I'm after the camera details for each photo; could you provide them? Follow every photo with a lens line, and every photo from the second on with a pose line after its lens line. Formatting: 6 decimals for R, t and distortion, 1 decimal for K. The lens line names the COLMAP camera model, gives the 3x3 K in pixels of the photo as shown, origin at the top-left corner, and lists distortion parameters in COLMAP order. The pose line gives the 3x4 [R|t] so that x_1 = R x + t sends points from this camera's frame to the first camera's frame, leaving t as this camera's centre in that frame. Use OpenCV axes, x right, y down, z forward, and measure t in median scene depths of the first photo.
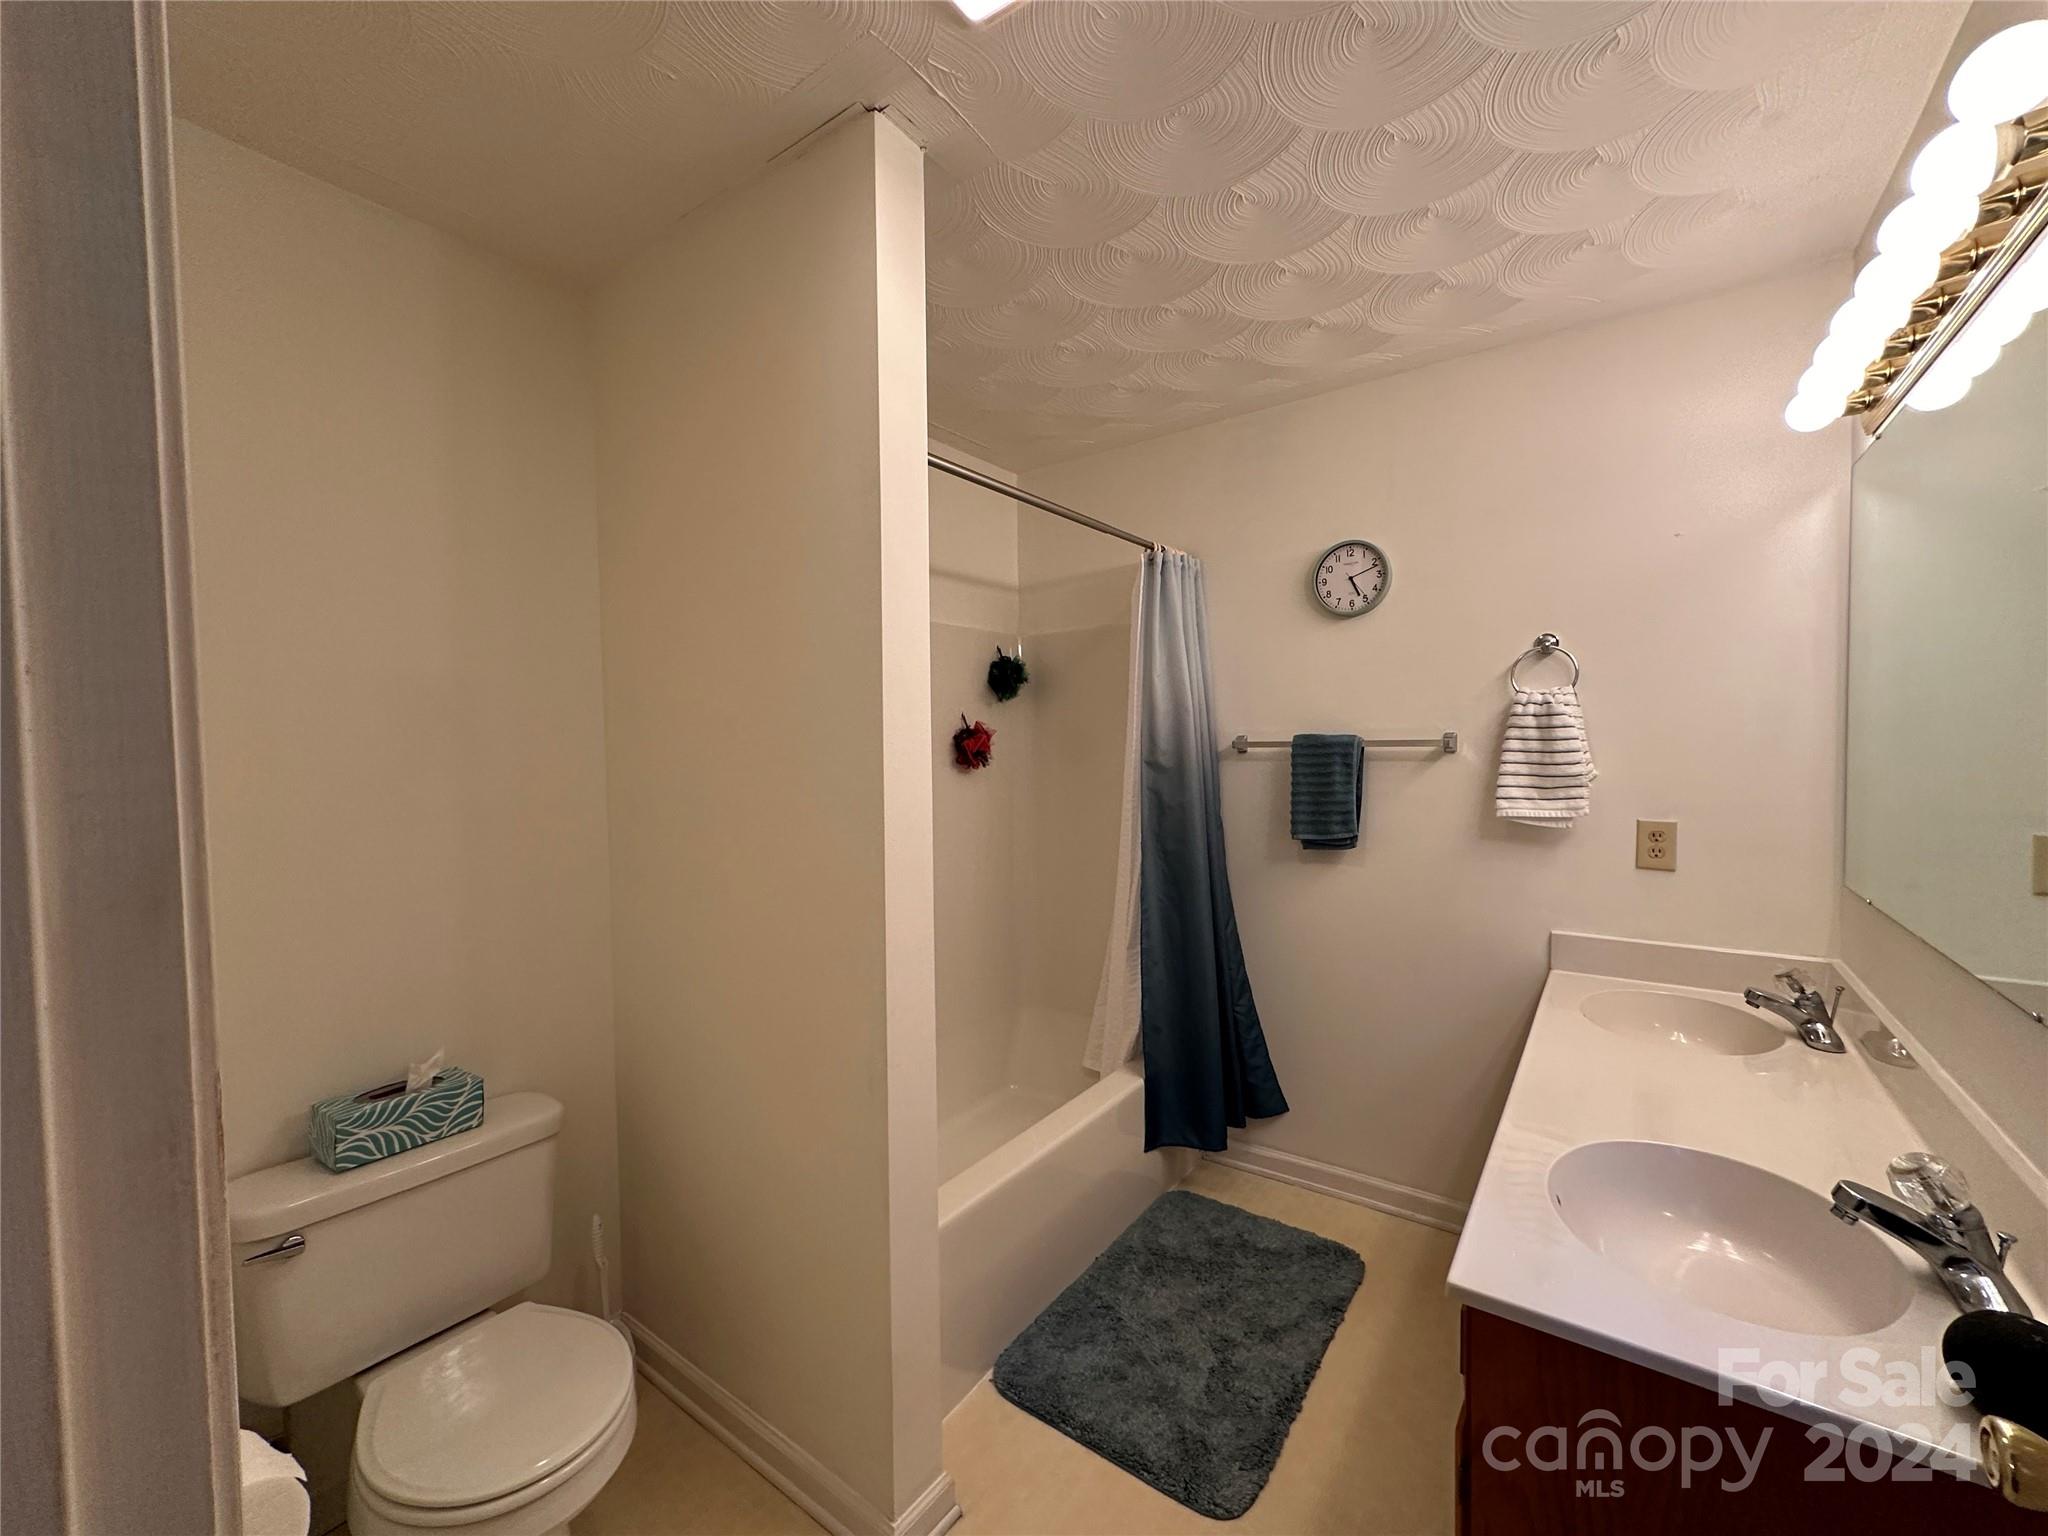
lens RADIAL K [[824.1, 0, 1024.0], [0, 824.1, 768.0], [0, 0, 1]] dist [-0.000139, -0.000278]
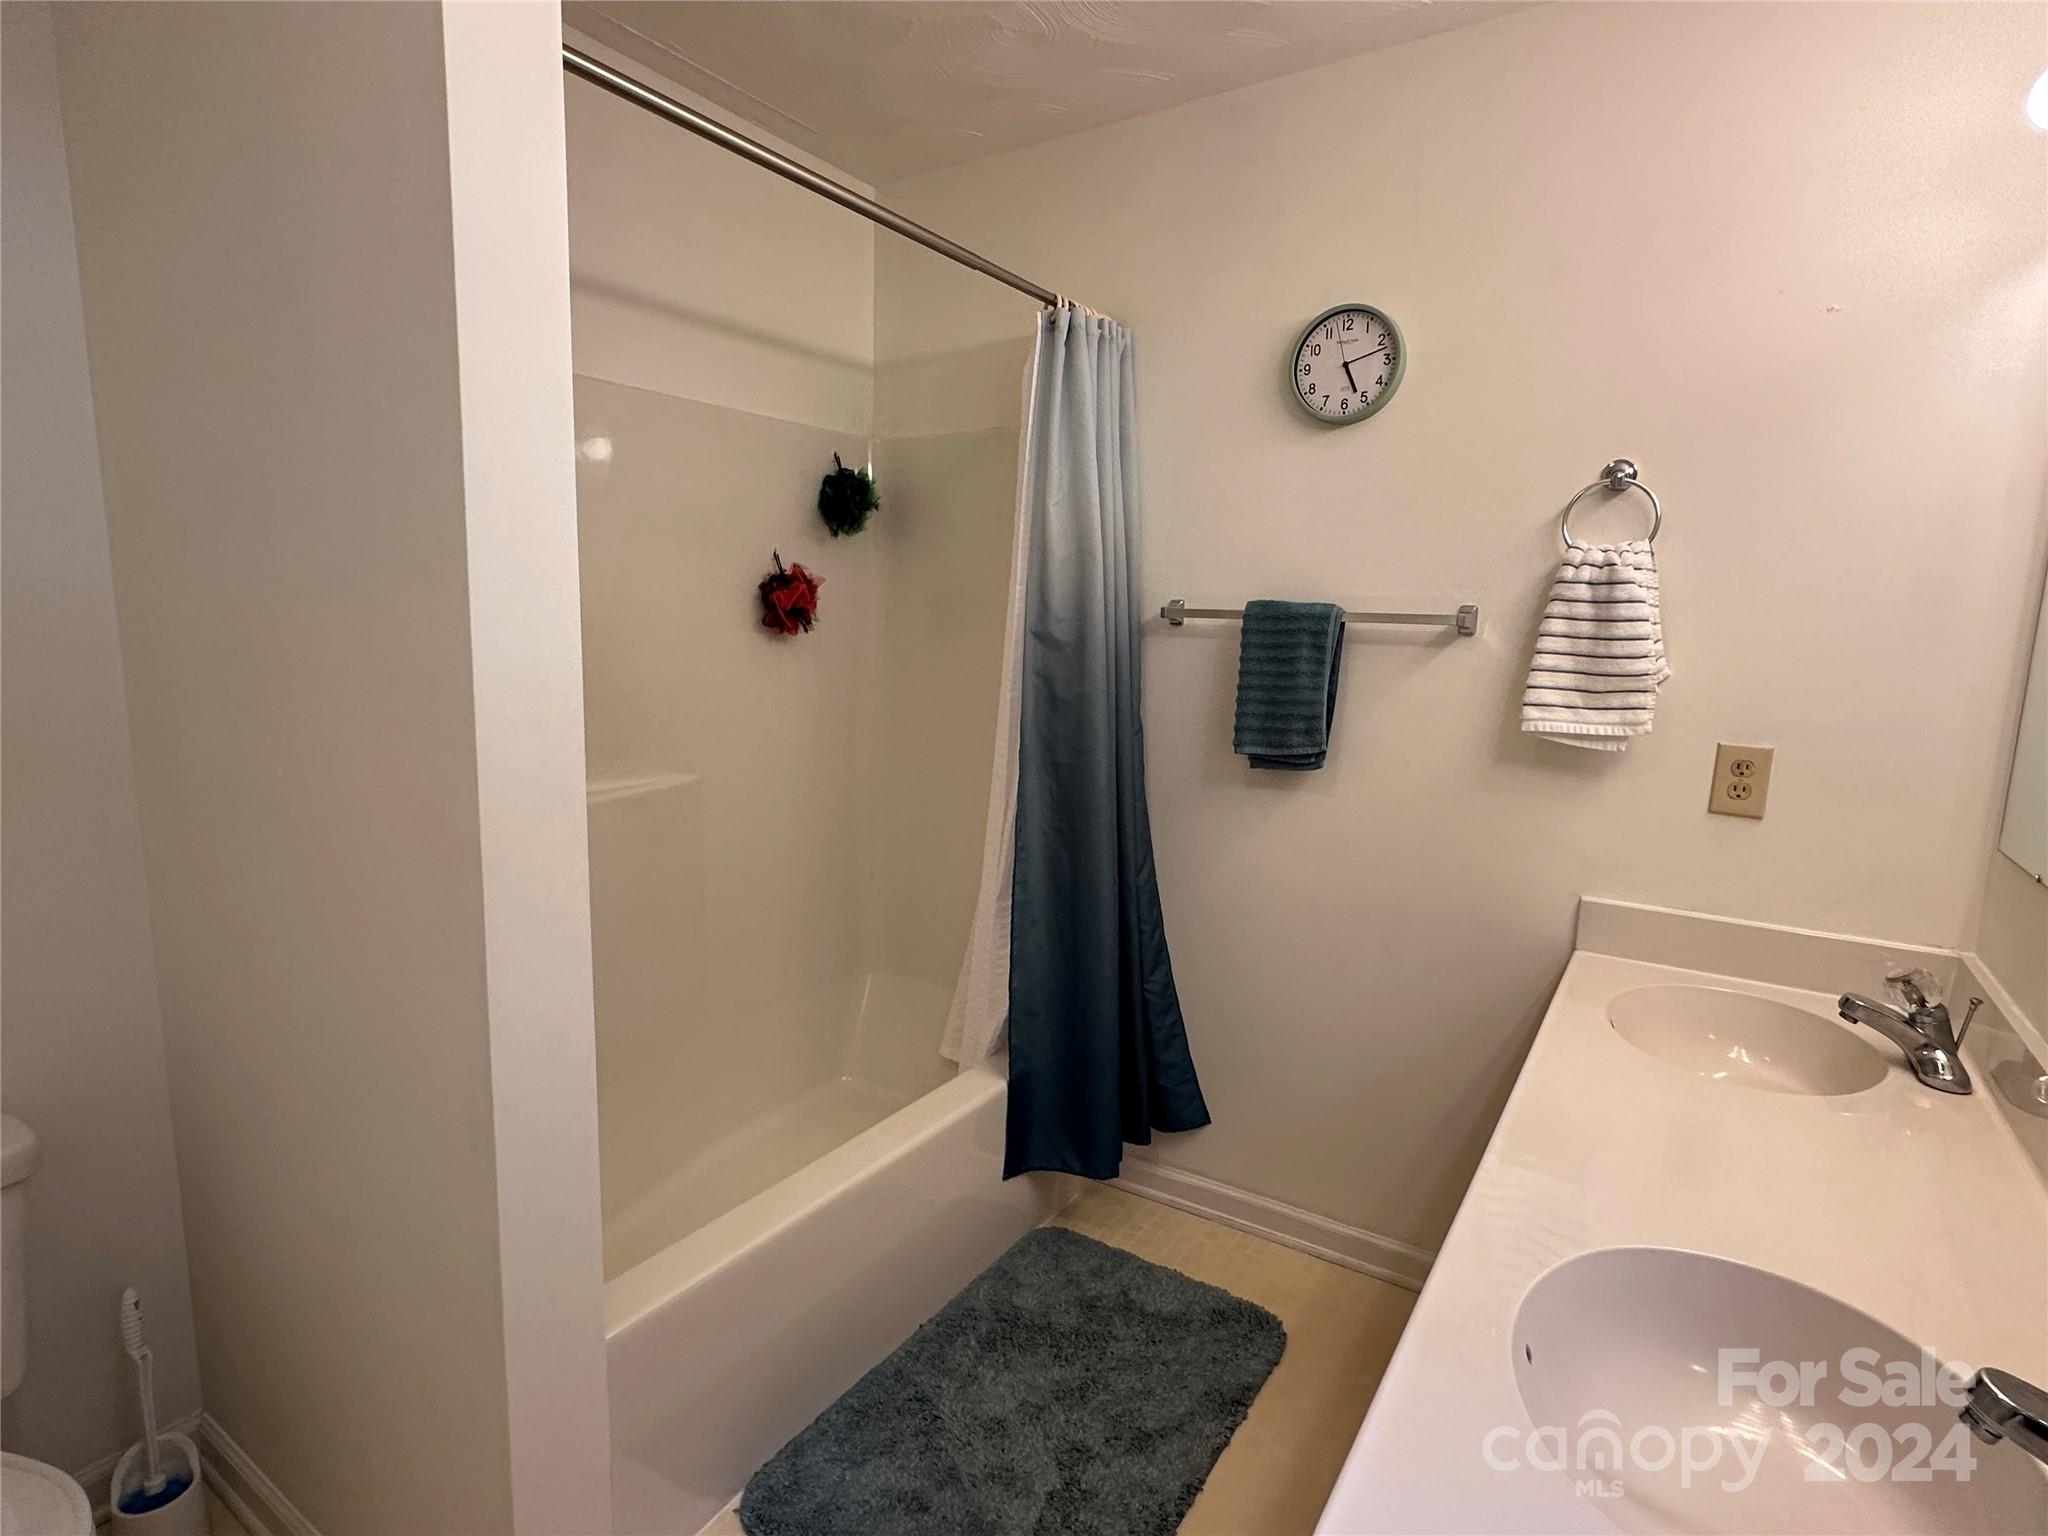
lens RADIAL K [[1044.8, 0, 1020.4], [0, 1044.8, 774.0], [0, 0, 1]] dist [-0.003767, 0.001760]
pose [[0.998077, 0.030798, 0.053794, 0.105272], [-0.037200, 0.991786, 0.122382, 0.003400], [-0.049583, -0.124148, 0.991024, 0.146496]]
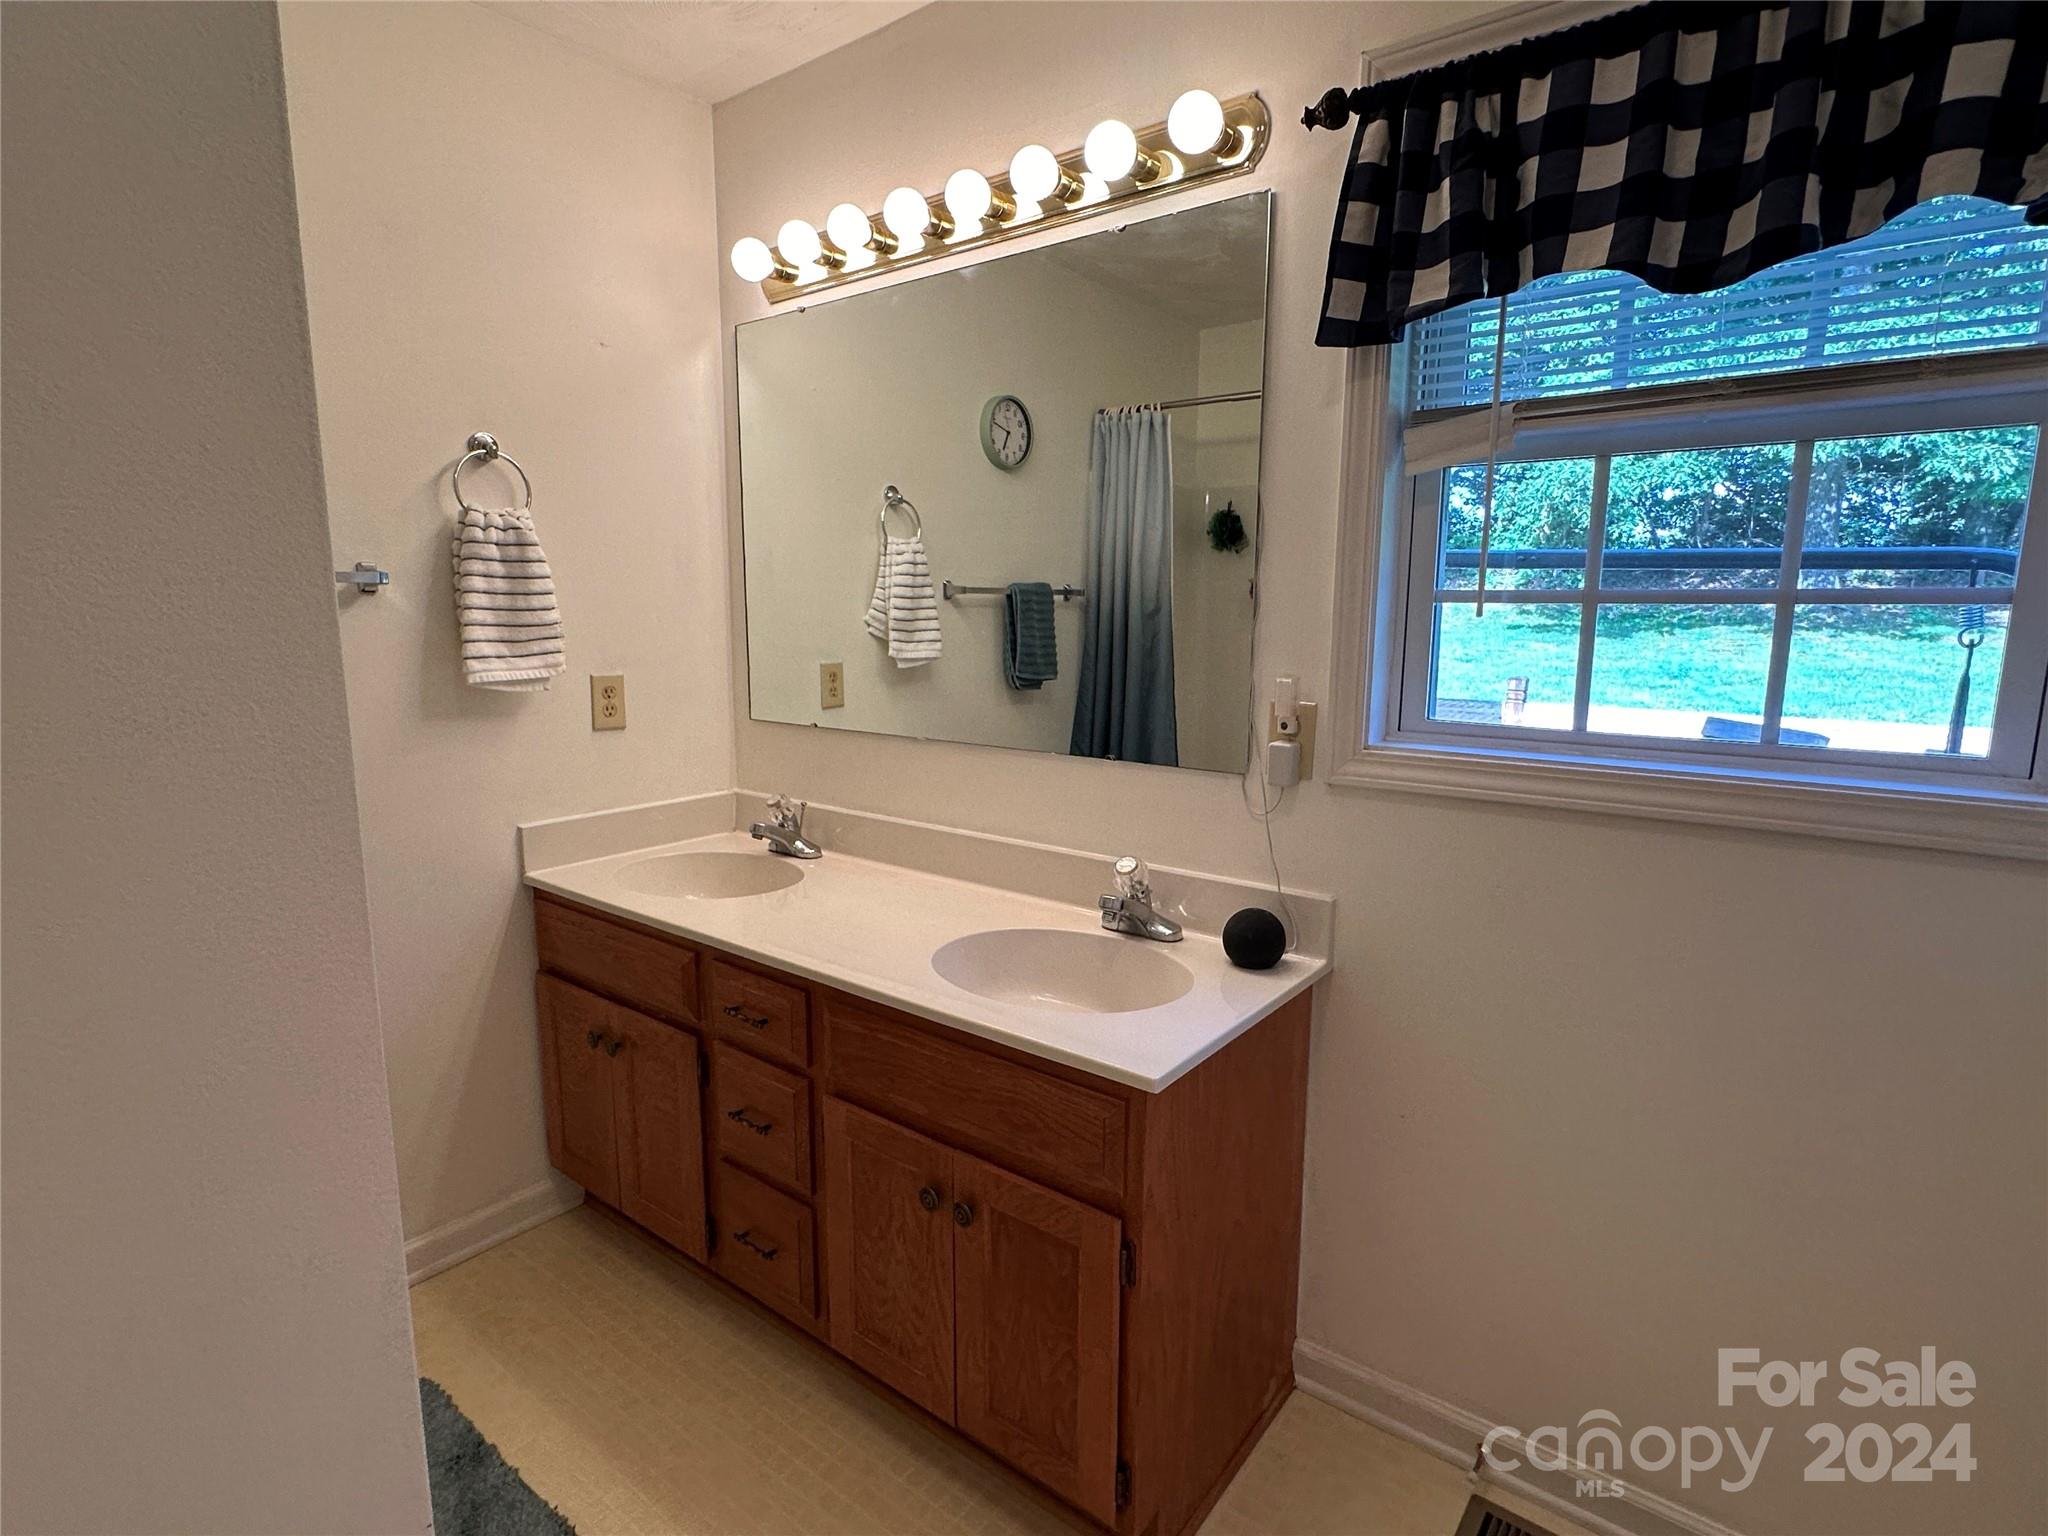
lens RADIAL K [[1044.8, 0, 1020.4], [0, 1044.8, 774.0], [0, 0, 1]] dist [-0.003767, 0.001760]
pose [[0.030287, -0.147922, 0.988535, -0.305227], [0.025512, 0.988781, 0.147177, 0.013975], [-0.999216, 0.020762, 0.033721, 0.457336]]
